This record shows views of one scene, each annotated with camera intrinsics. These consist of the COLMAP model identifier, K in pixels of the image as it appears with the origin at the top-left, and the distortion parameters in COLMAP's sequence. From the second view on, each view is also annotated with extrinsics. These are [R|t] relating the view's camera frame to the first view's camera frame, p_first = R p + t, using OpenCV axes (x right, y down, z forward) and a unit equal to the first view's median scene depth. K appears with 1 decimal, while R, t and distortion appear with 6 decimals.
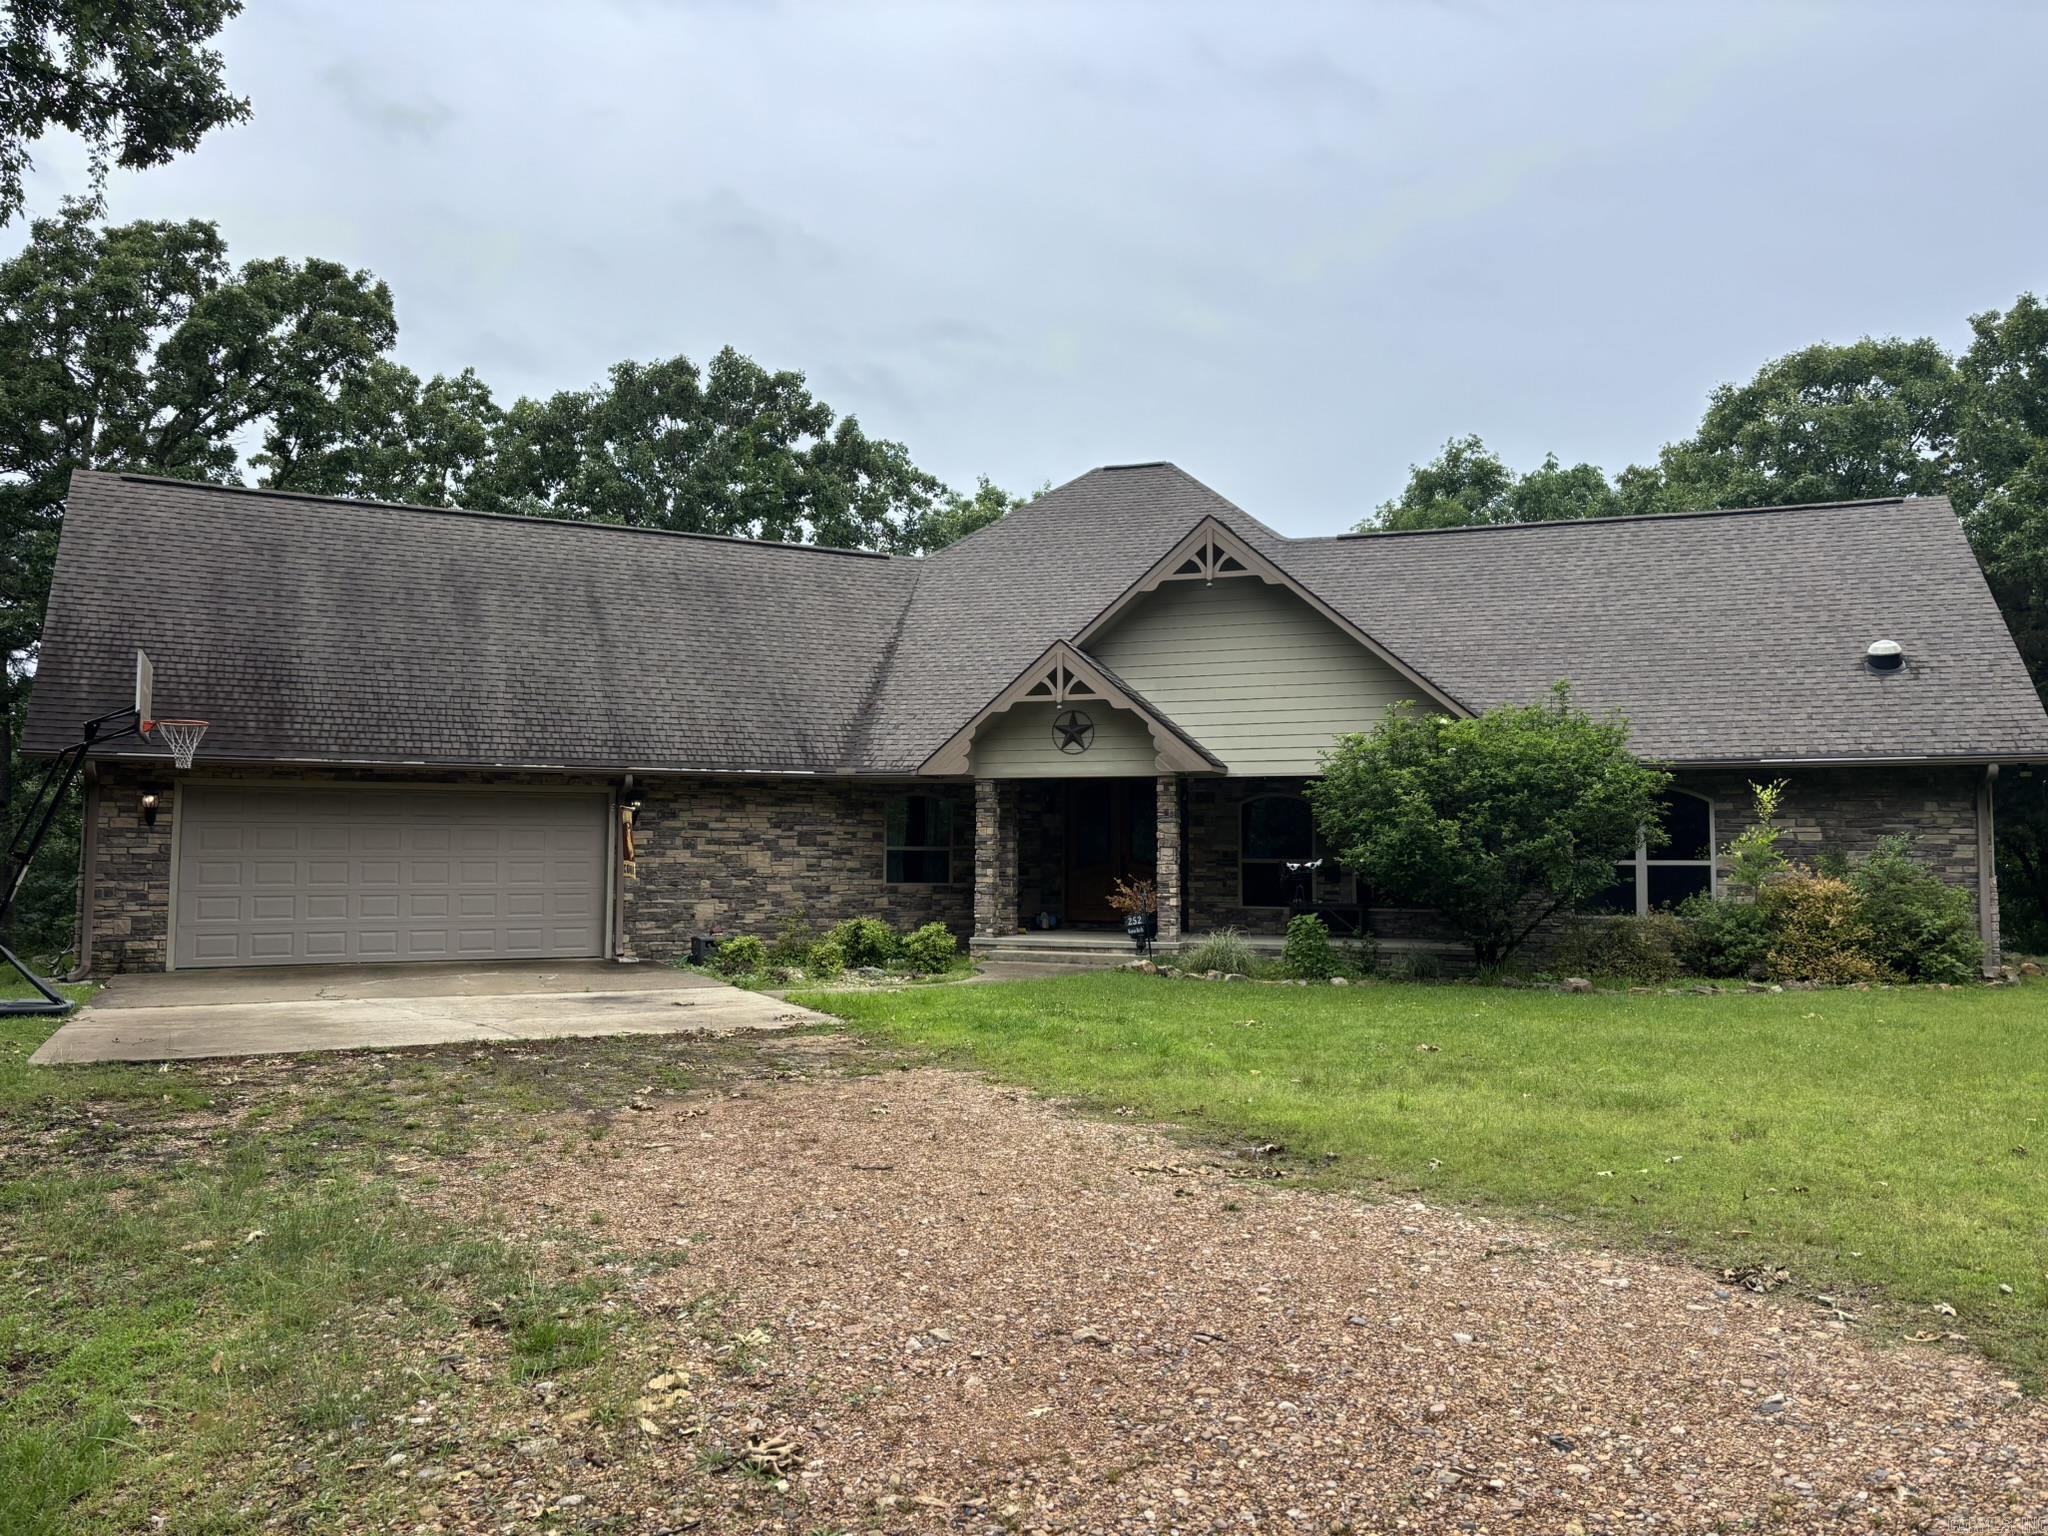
lens RADIAL K [[1571.8, 0, 1024.6], [0, 1571.8, 762.8], [0, 0, 1]] dist [0.047987, -0.068211]
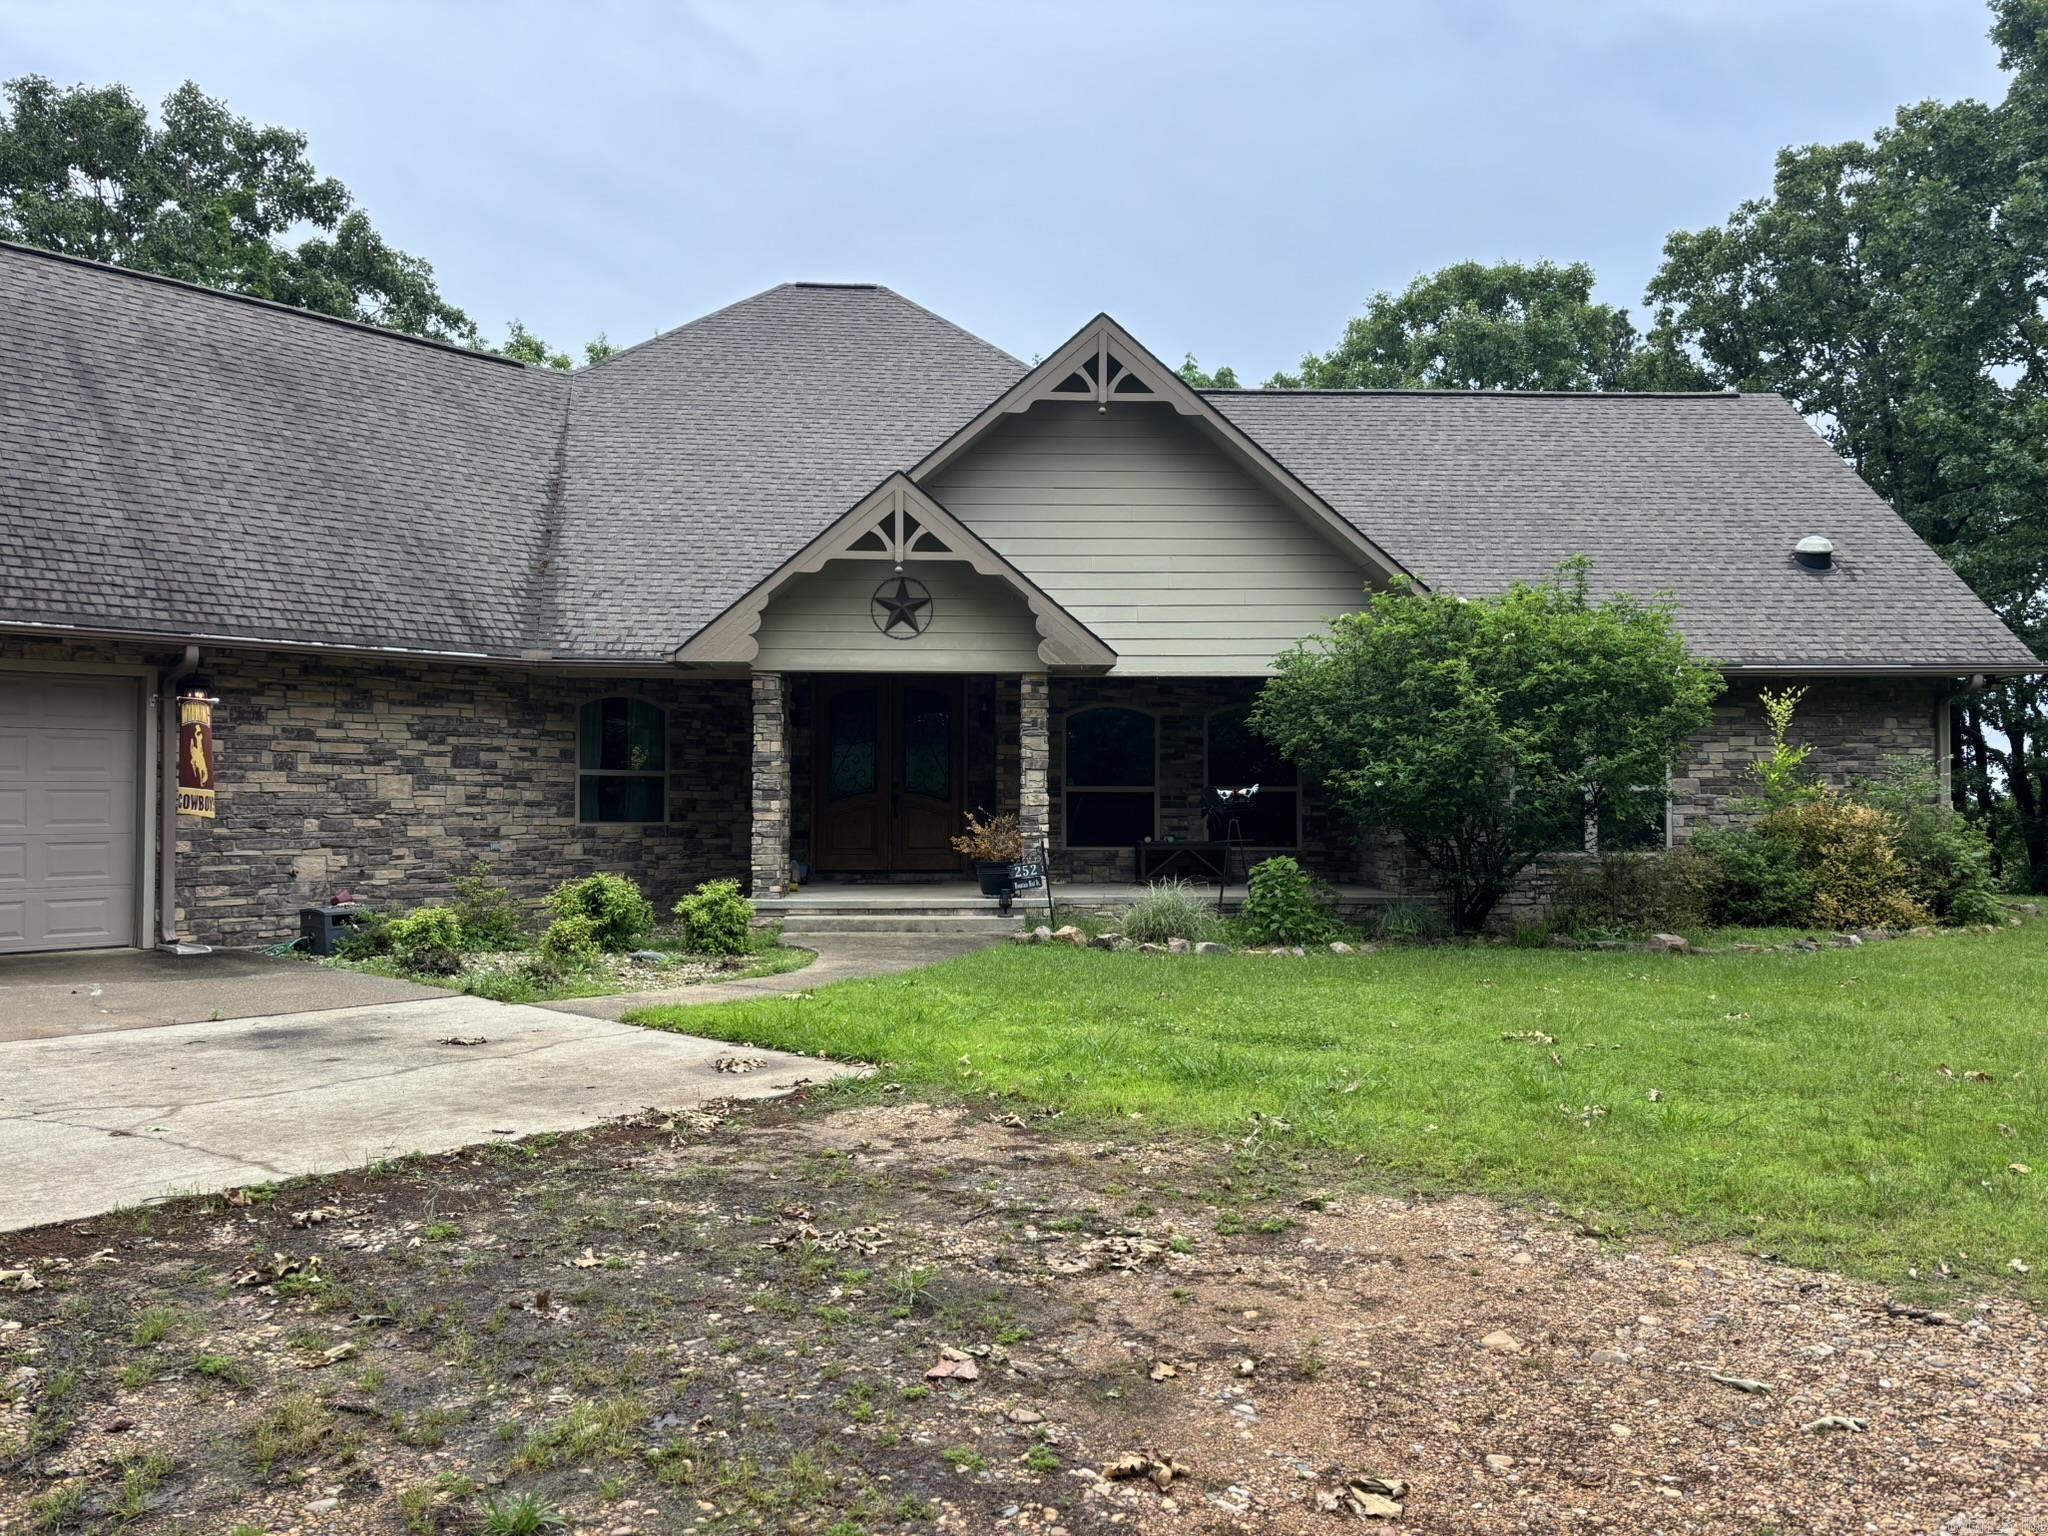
lens RADIAL K [[1571.8, 0, 1040.0], [0, 1571.8, 779.4], [0, 0, 1]] dist [0.047987, -0.068211]
pose [[0.929010, 0.001590, 0.370051, -0.171038], [-0.019597, 0.998799, 0.044907, 0.024614], [-0.369535, -0.048971, 0.927925, 0.309181]]
